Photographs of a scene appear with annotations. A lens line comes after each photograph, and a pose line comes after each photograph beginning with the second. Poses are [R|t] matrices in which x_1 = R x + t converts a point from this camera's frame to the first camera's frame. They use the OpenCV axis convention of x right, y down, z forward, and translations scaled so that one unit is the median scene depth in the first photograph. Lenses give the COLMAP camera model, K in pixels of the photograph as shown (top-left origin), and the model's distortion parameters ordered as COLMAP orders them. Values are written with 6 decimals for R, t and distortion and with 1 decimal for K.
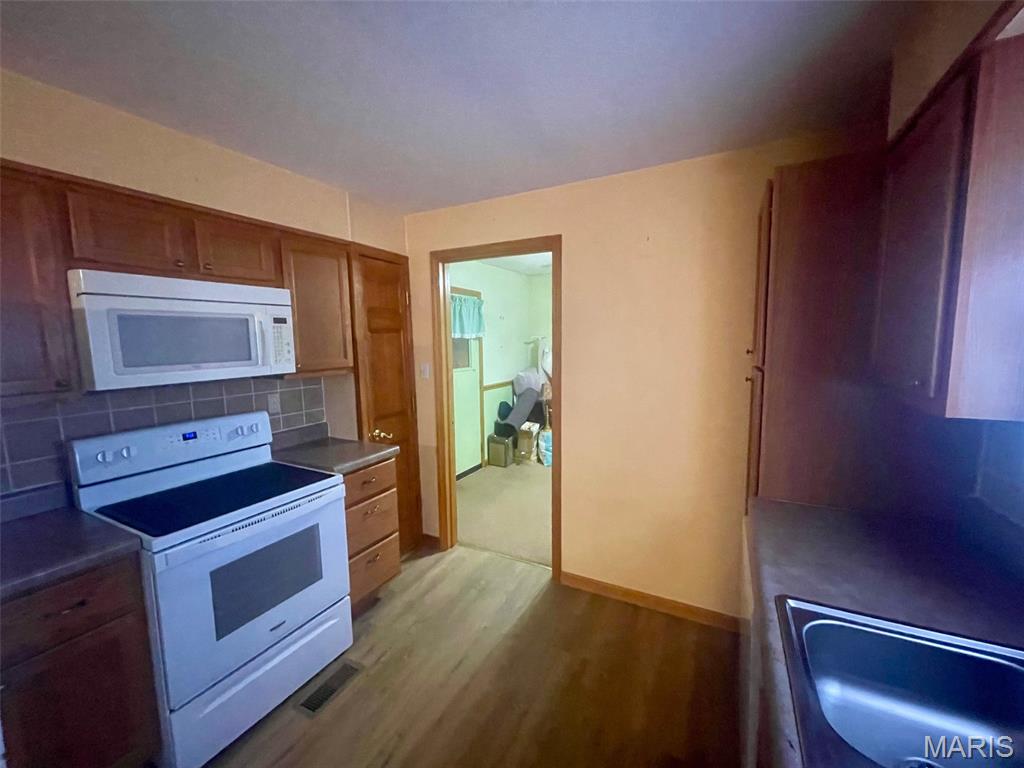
lens RADIAL K [[414.5, 0, 513.3], [0, 414.5, 387.4], [0, 0, 1]] dist [0.000413, 0.000109]
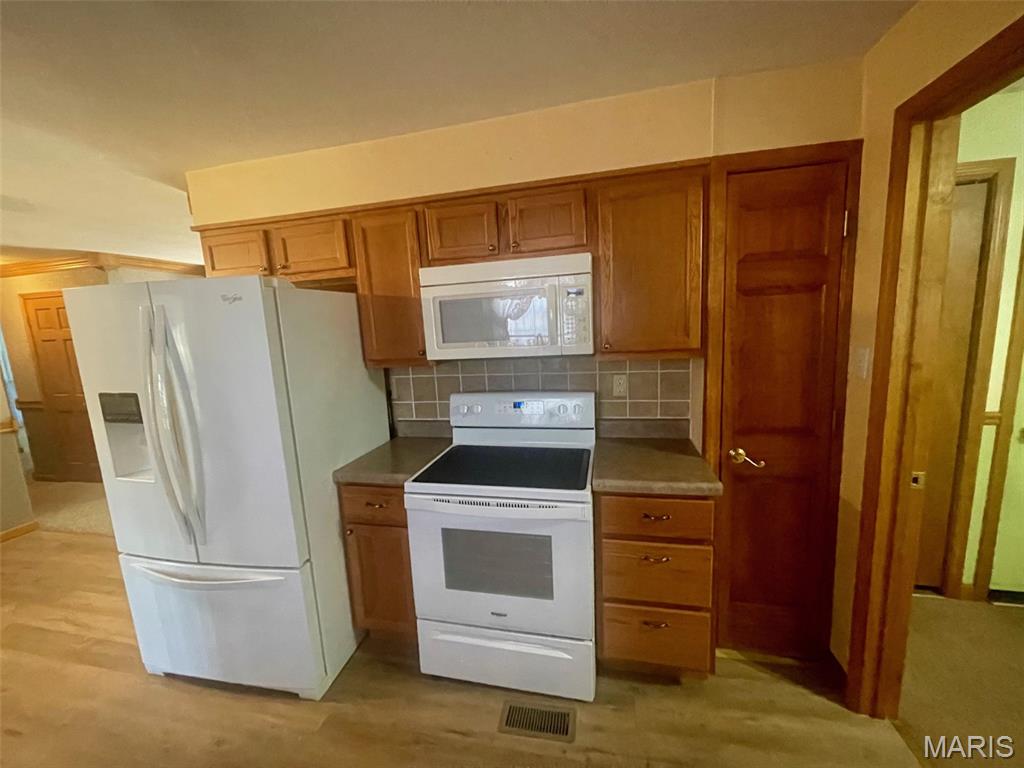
lens RADIAL K [[414.5, 0, 516.9], [0, 414.5, 387.6], [0, 0, 1]] dist [0.000413, 0.000109]
pose [[0.248322, 0.147953, -0.957312, 0.251974], [-0.067227, 0.988516, 0.135337, -0.072835], [0.966342, 0.030750, 0.255417, 0.656544]]
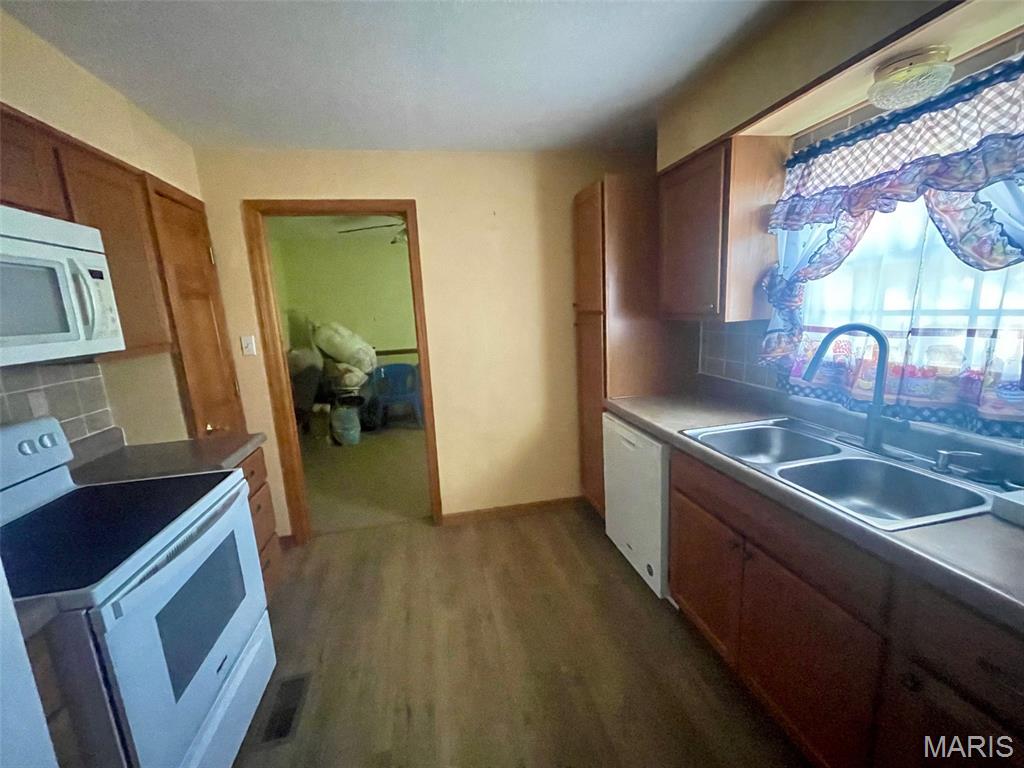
lens RADIAL K [[414.5, 0, 521.1], [0, 414.5, 383.7], [0, 0, 1]] dist [0.000413, 0.000109]
pose [[0.767820, -0.138680, 0.625476, -0.467116], [0.113333, 0.990295, 0.080442, 0.042196], [-0.630562, 0.009122, 0.776085, 0.023156]]
